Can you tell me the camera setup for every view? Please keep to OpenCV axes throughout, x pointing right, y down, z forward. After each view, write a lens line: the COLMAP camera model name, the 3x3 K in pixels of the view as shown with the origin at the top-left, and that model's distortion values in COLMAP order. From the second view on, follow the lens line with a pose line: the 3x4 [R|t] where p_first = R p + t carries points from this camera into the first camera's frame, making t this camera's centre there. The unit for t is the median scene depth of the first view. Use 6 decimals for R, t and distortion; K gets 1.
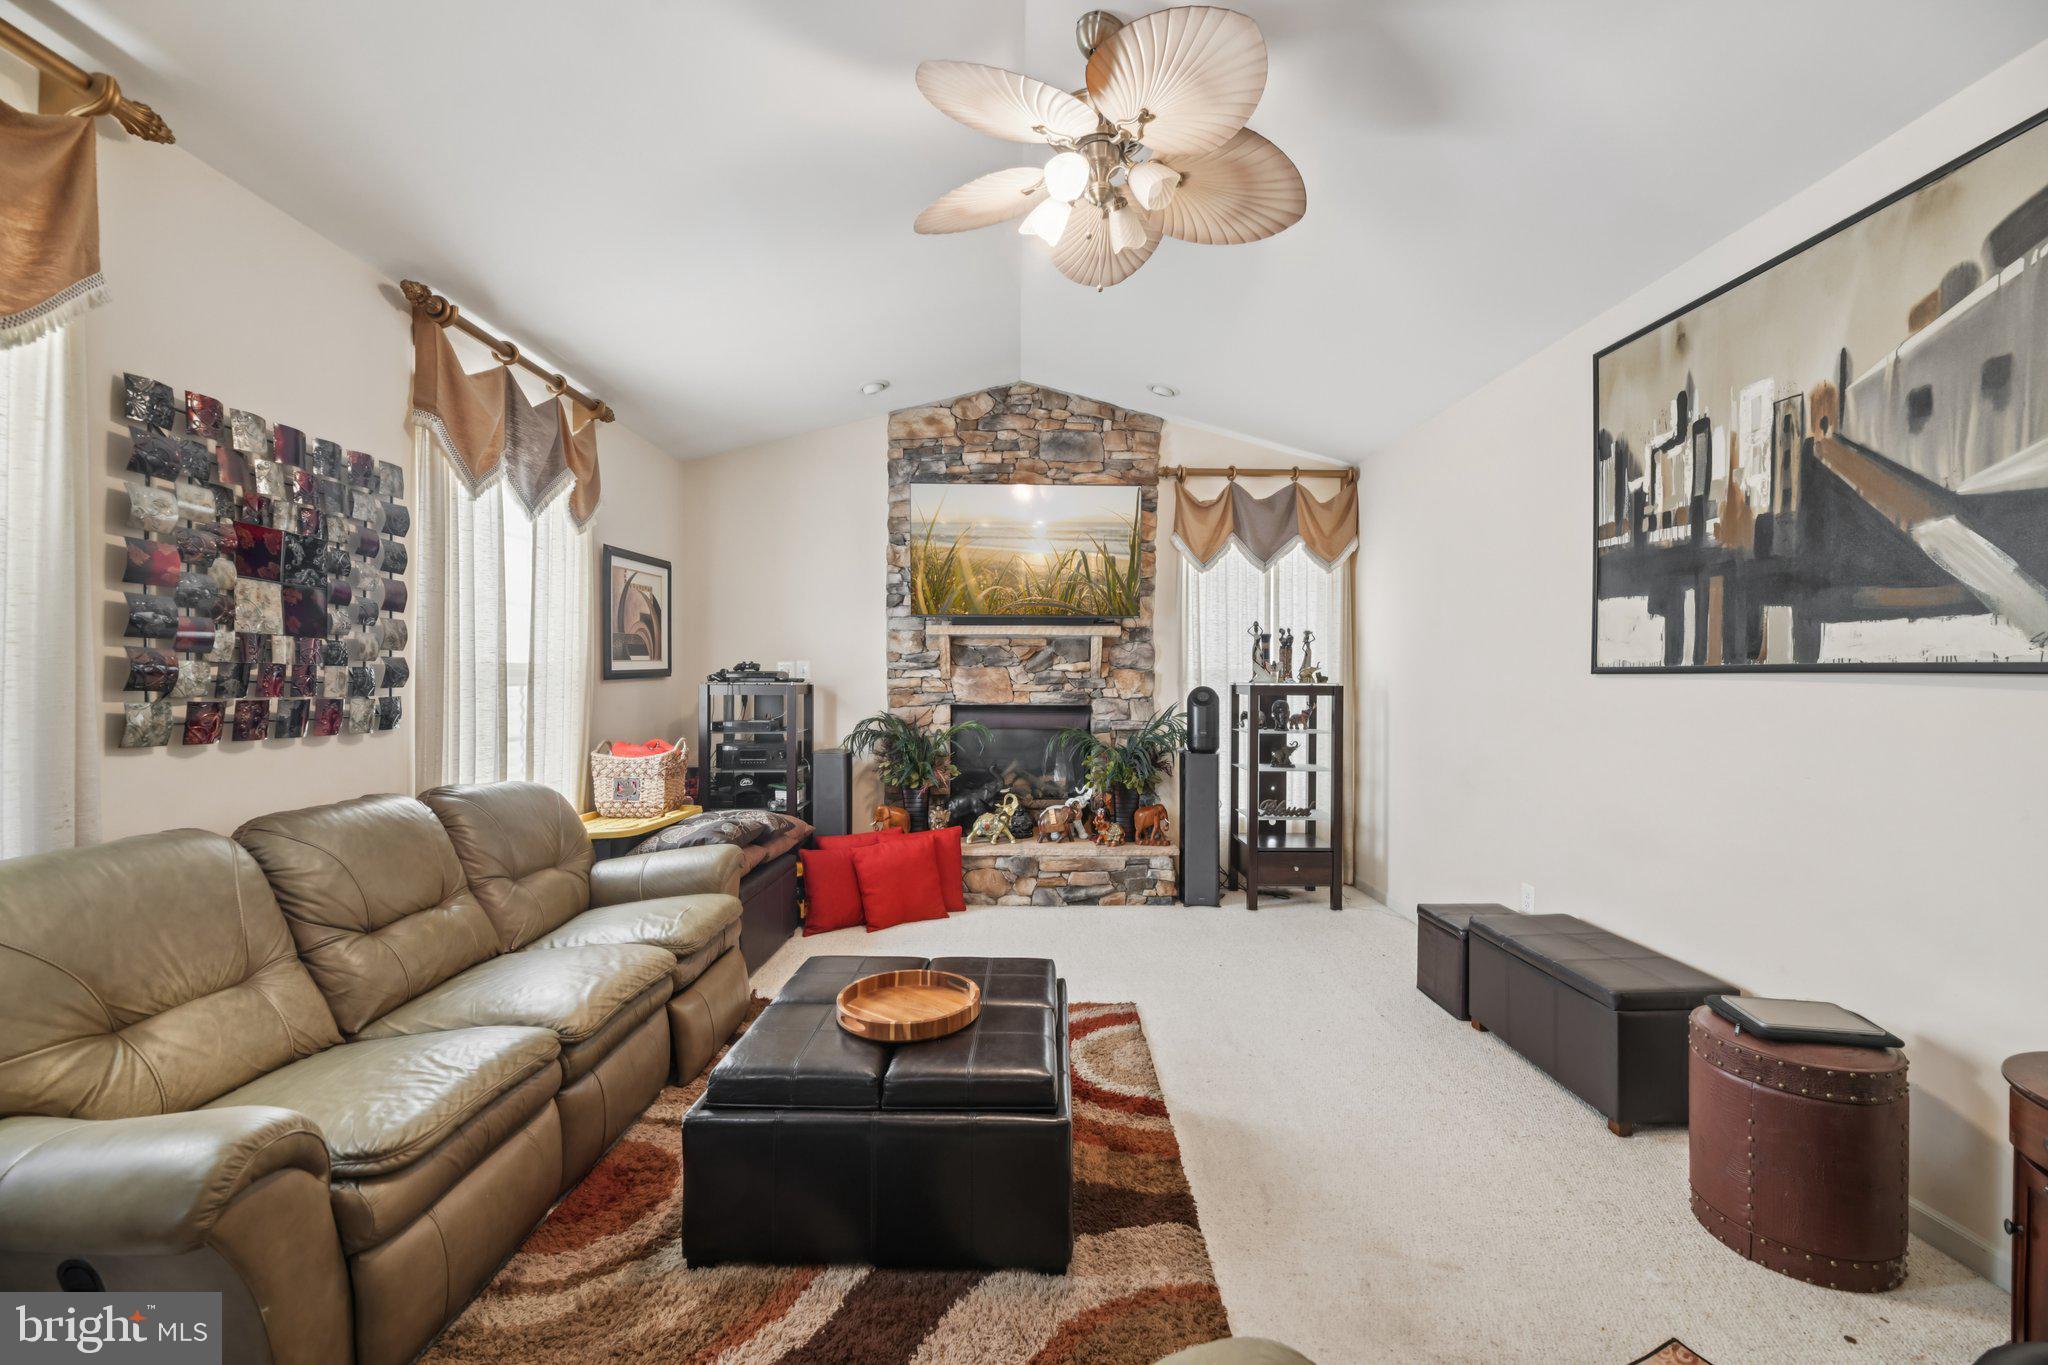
lens RADIAL K [[822.7, 0, 1027.2], [0, 822.7, 674.1], [0, 0, 1]] dist [0.000750, -0.003365]
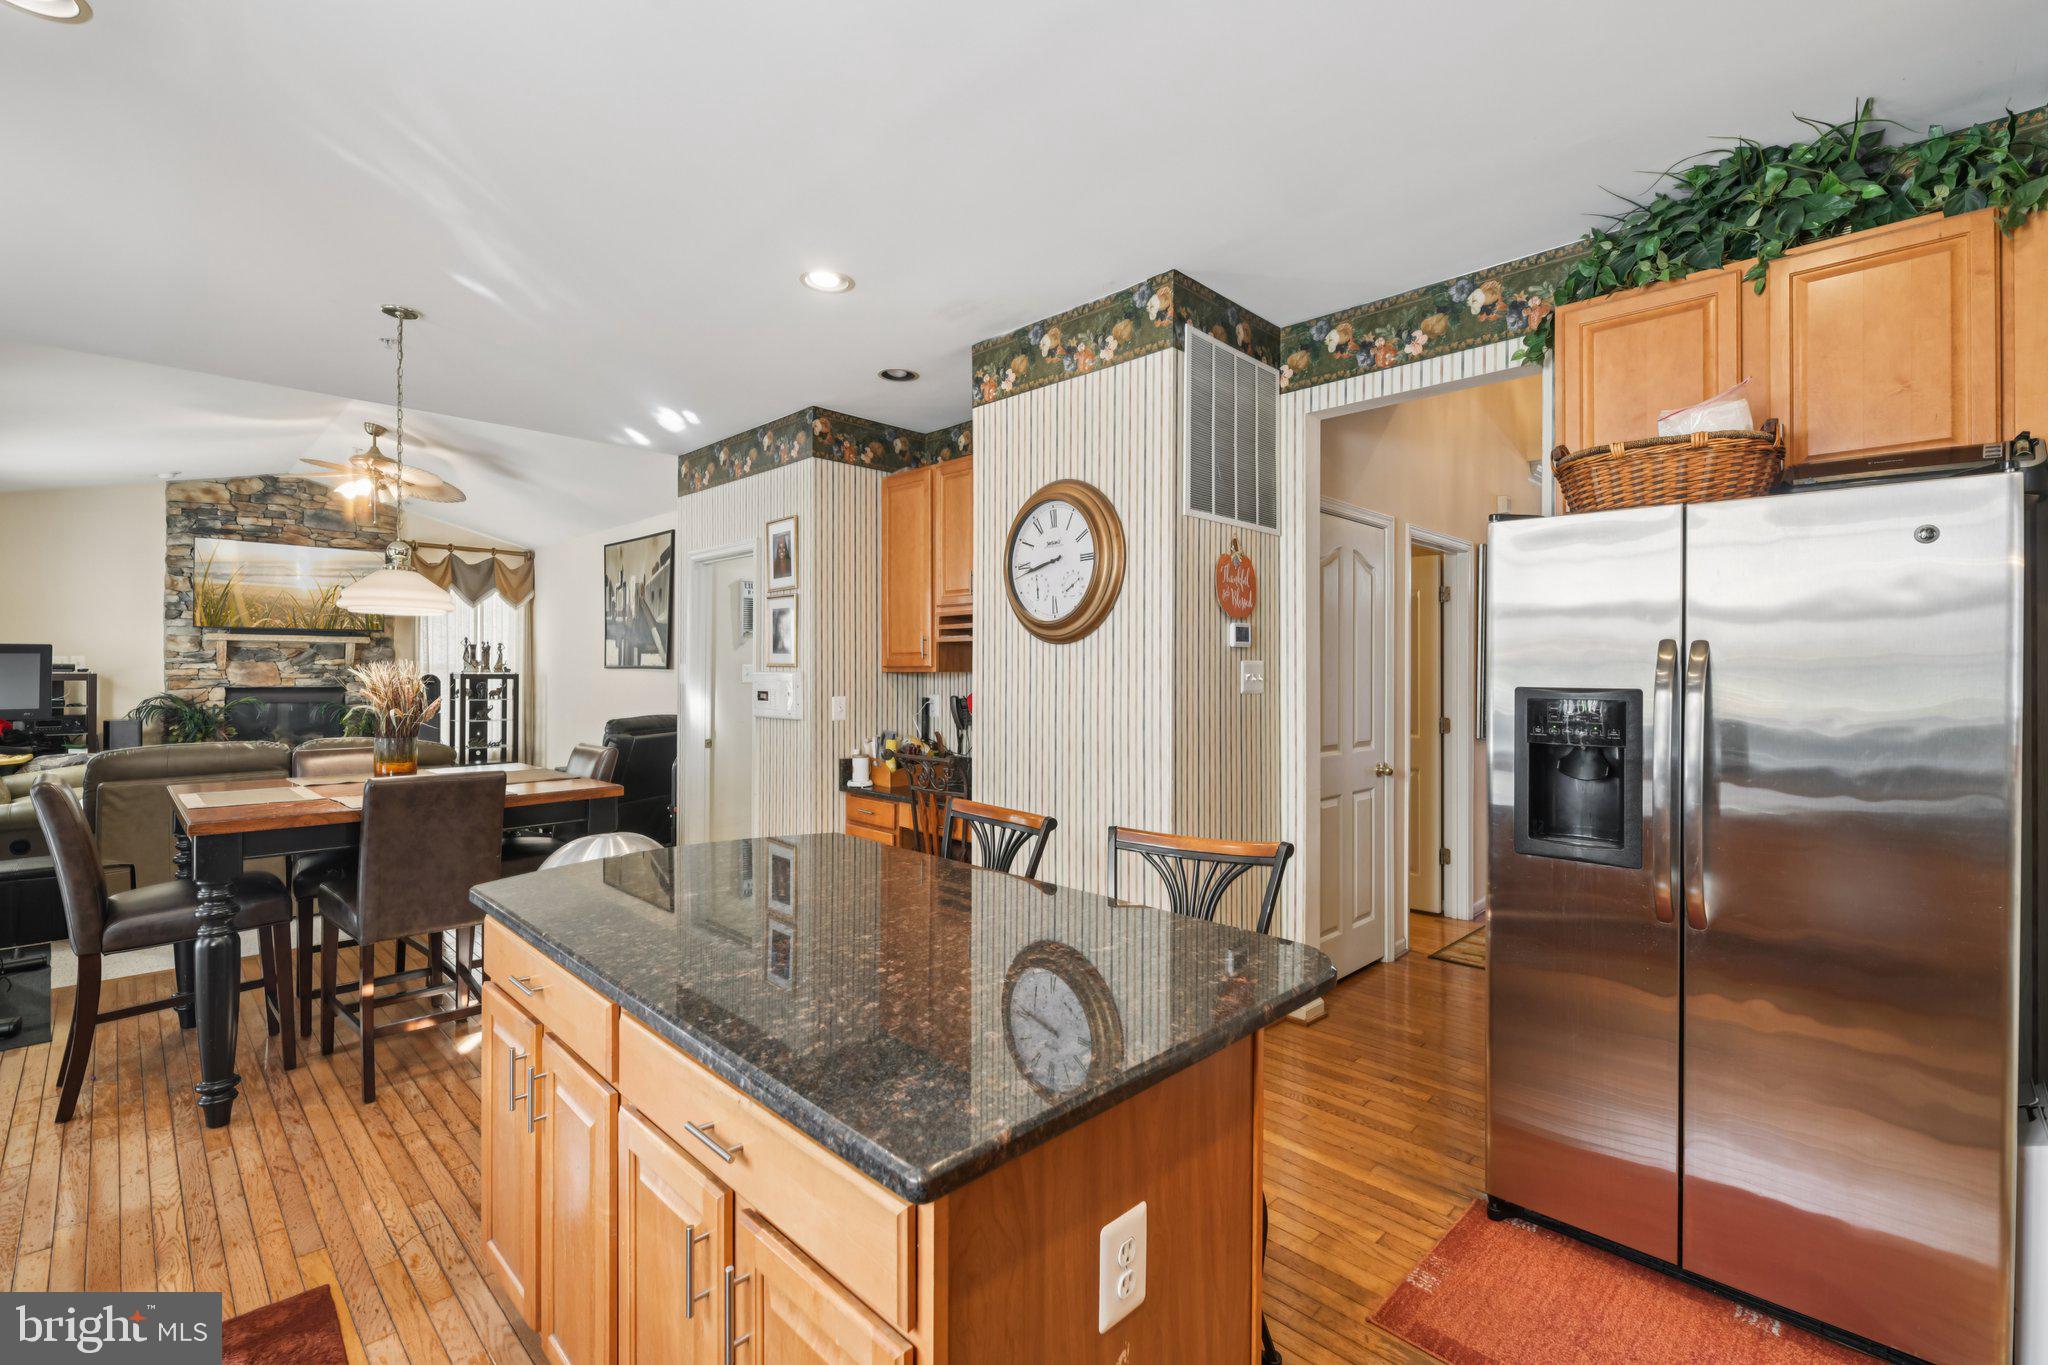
lens RADIAL K [[896.7, 0, 1041.0], [0, 896.7, 673.3], [0, 0, 1]] dist [-0.000666, -0.000146]
pose [[0.705776, -0.000710, 0.708434, -0.199116], [-0.005423, 0.999965, 0.006405, -0.005951], [-0.708414, -0.008362, 0.705748, -1.152897]]
